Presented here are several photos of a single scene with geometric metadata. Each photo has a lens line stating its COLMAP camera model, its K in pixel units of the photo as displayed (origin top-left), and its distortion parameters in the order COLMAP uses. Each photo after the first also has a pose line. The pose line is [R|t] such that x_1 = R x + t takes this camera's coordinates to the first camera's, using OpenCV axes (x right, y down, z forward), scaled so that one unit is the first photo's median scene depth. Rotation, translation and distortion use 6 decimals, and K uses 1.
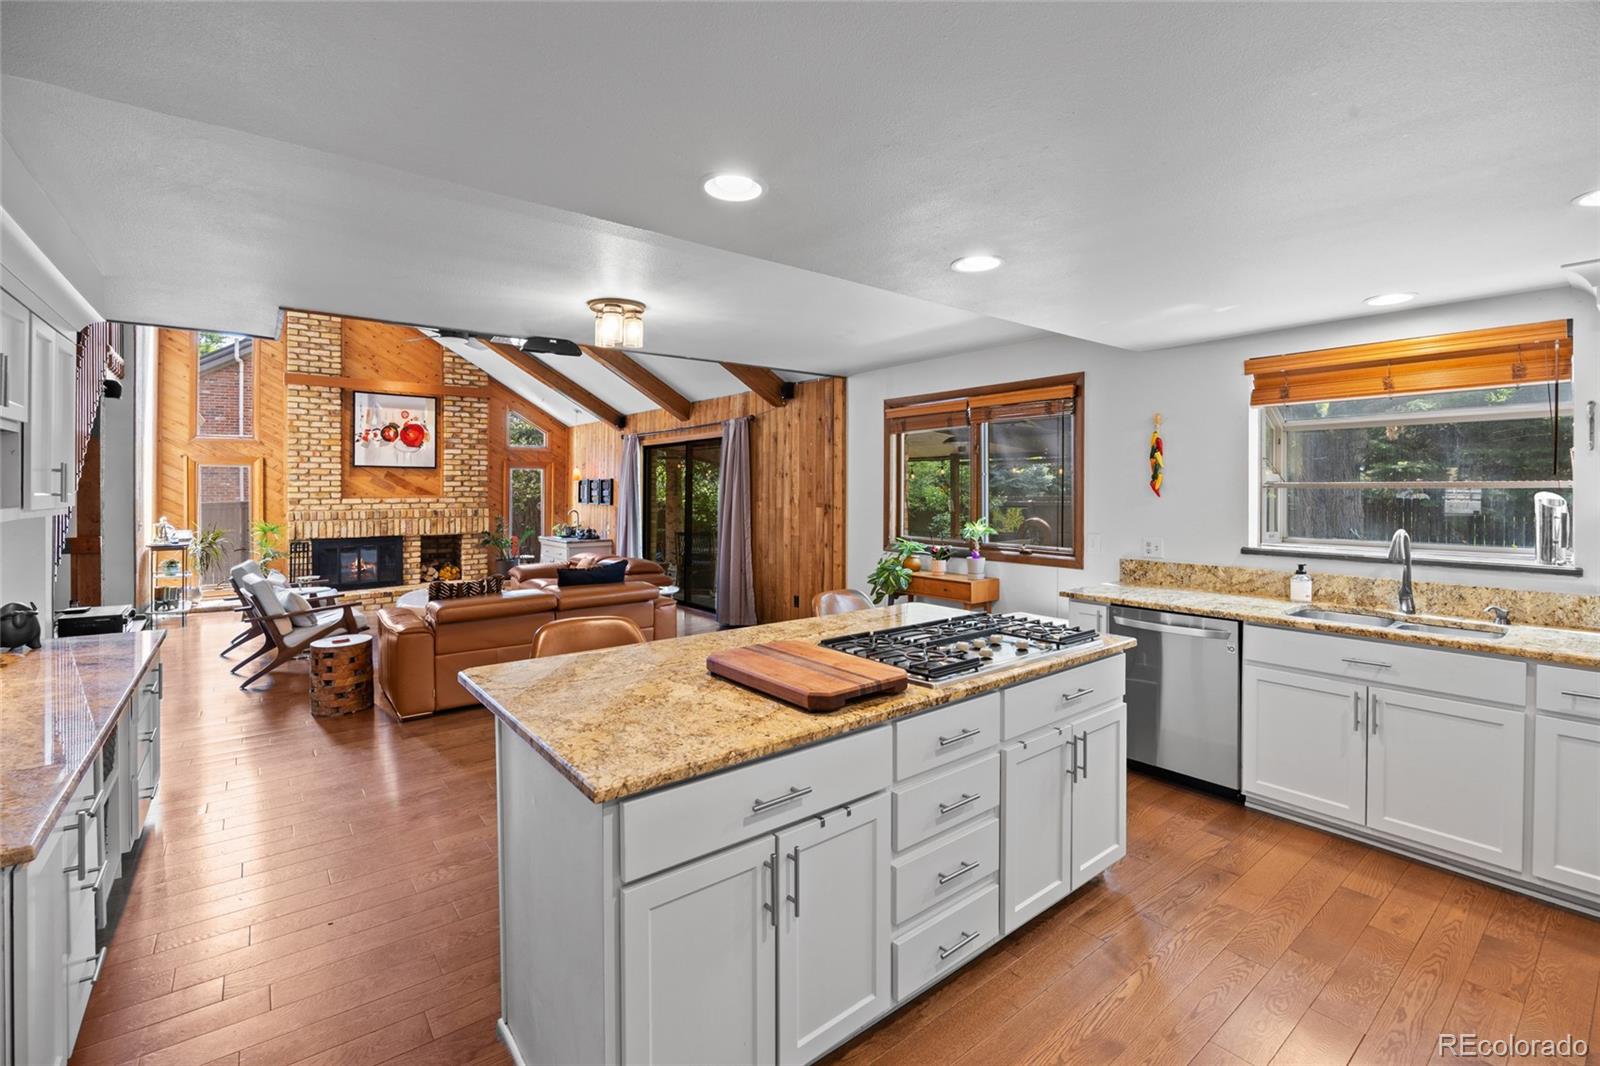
lens RADIAL K [[701.0, 0, 802.2], [0, 701.0, 495.3], [0, 0, 1]] dist [-0.013066, 0.000261]
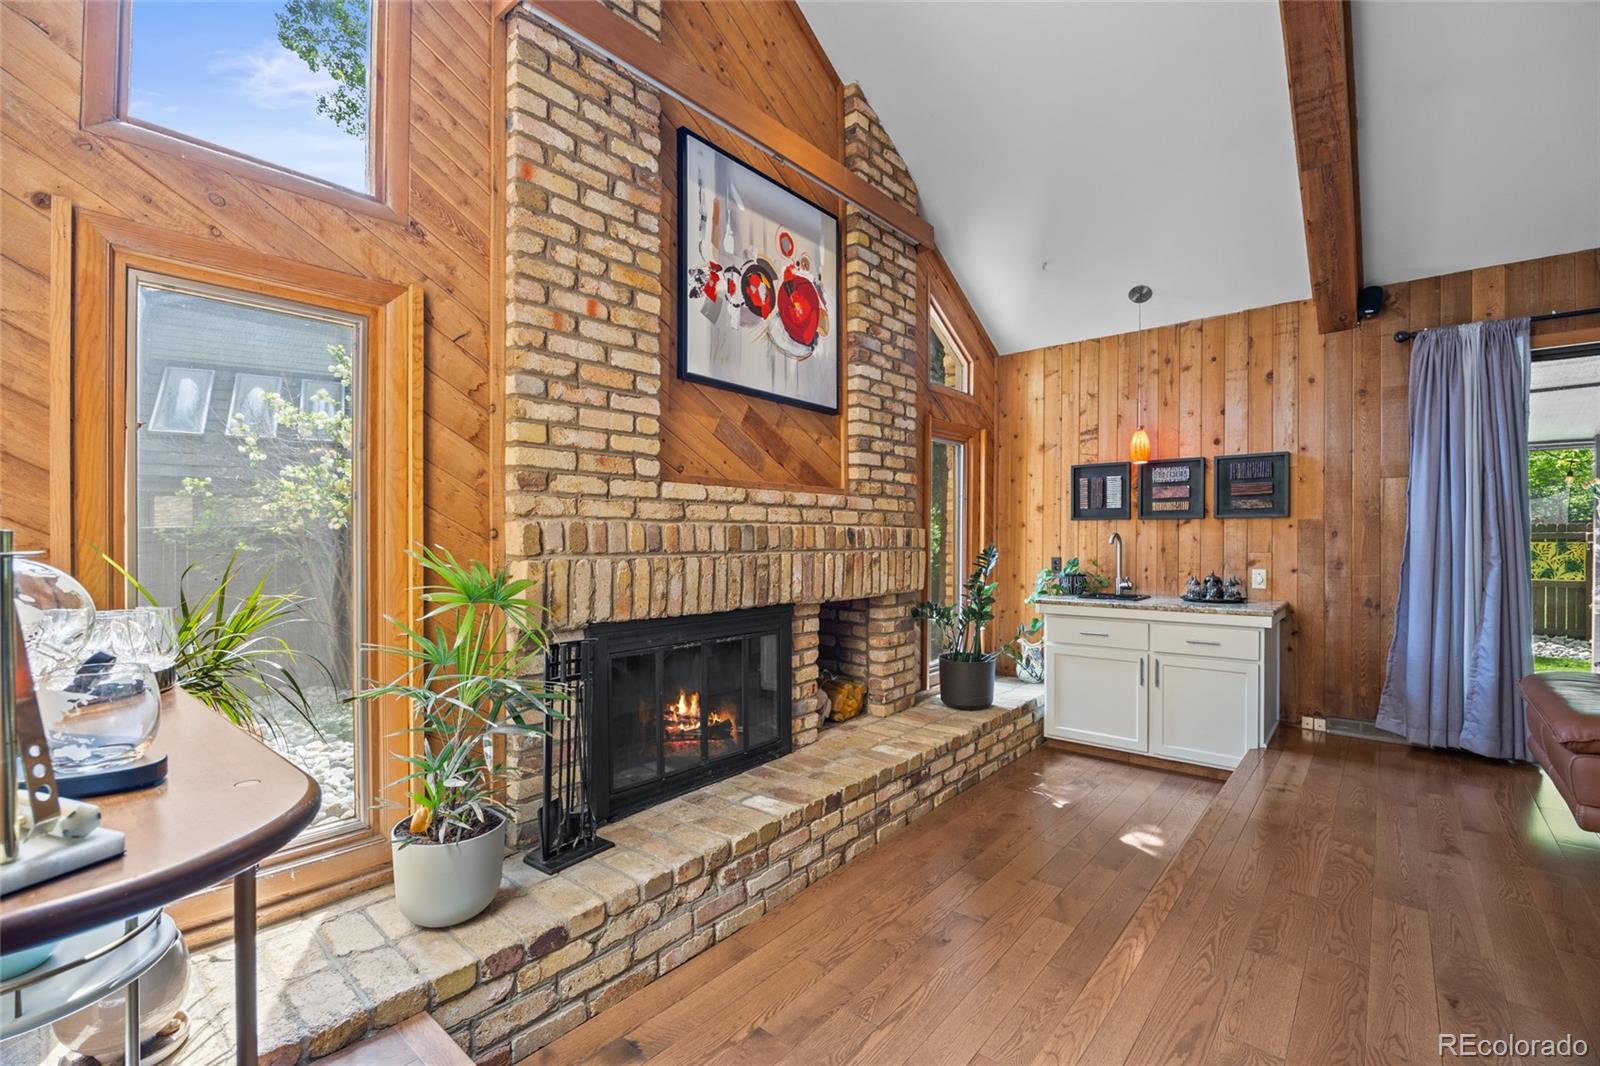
lens RADIAL K [[707.4, 0, 830.9], [0, 707.4, 541.5], [0, 0, 1]] dist [-0.017181, -0.000120]
pose [[0.975034, 0.000132, 0.222056, -0.639064], [0.001310, 0.999979, -0.006347, 0.031110], [-0.222053, 0.006480, 0.975013, 0.679765]]
